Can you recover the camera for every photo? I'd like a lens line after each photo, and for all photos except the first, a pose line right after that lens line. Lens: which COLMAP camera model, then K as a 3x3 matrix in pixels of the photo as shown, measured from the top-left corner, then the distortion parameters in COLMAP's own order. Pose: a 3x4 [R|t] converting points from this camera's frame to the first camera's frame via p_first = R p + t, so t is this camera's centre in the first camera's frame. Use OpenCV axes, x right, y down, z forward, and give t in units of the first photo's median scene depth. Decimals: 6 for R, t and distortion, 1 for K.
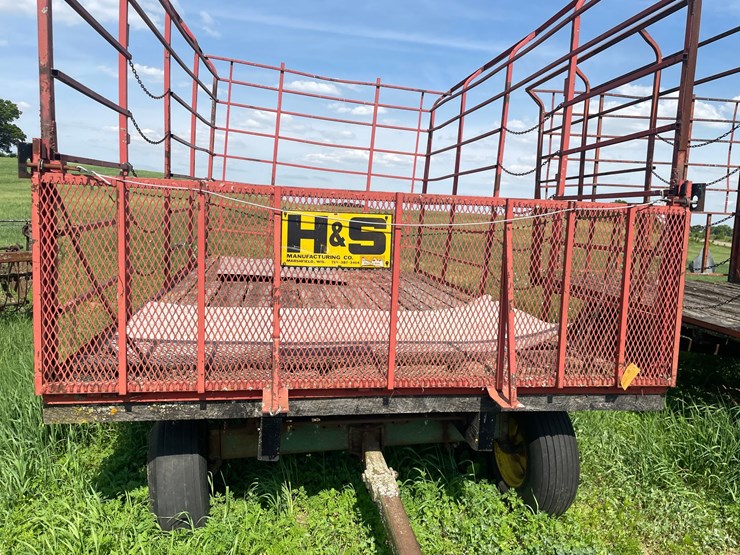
lens RADIAL K [[553.5, 0, 368.9], [0, 553.5, 272.8], [0, 0, 1]] dist [0.051675, -0.064736]
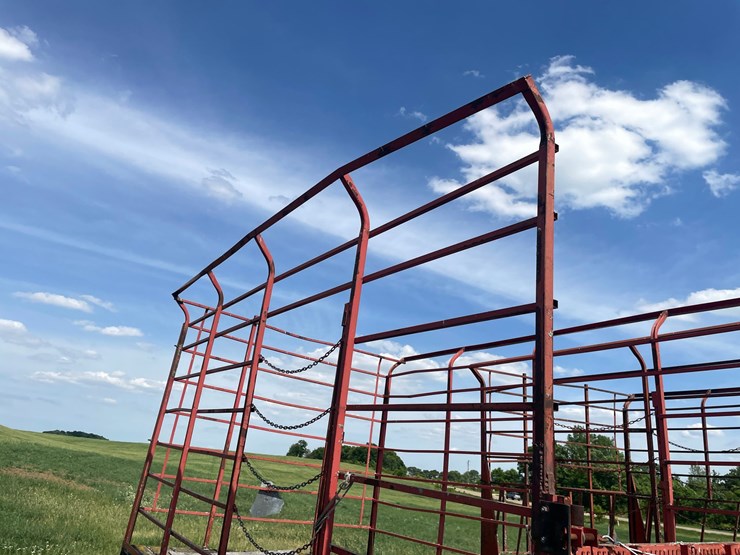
lens RADIAL K [[553.5, 0, 369.3], [0, 553.5, 275.8], [0, 0, 1]] dist [0.051675, -0.064736]
pose [[0.916731, 0.152646, 0.369193, -1.057860], [0.005086, 0.919592, -0.392843, -0.213803], [-0.399472, 0.362009, 0.842242, 0.335843]]
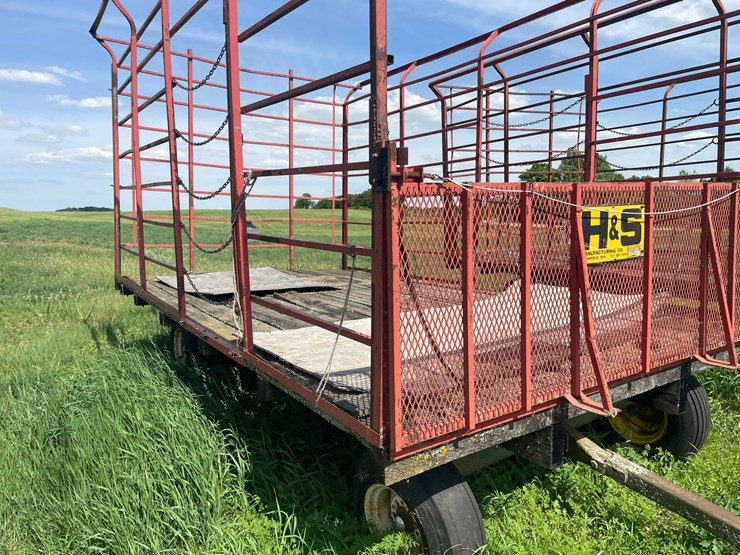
lens RADIAL K [[553.5, 0, 376.1], [0, 553.5, 276.3], [0, 0, 1]] dist [0.051675, -0.064736]
pose [[0.917089, -0.117194, 0.381068, -0.836103], [0.111176, 0.993080, 0.037853, -0.067588], [-0.382867, 0.007651, 0.923772, 0.234395]]
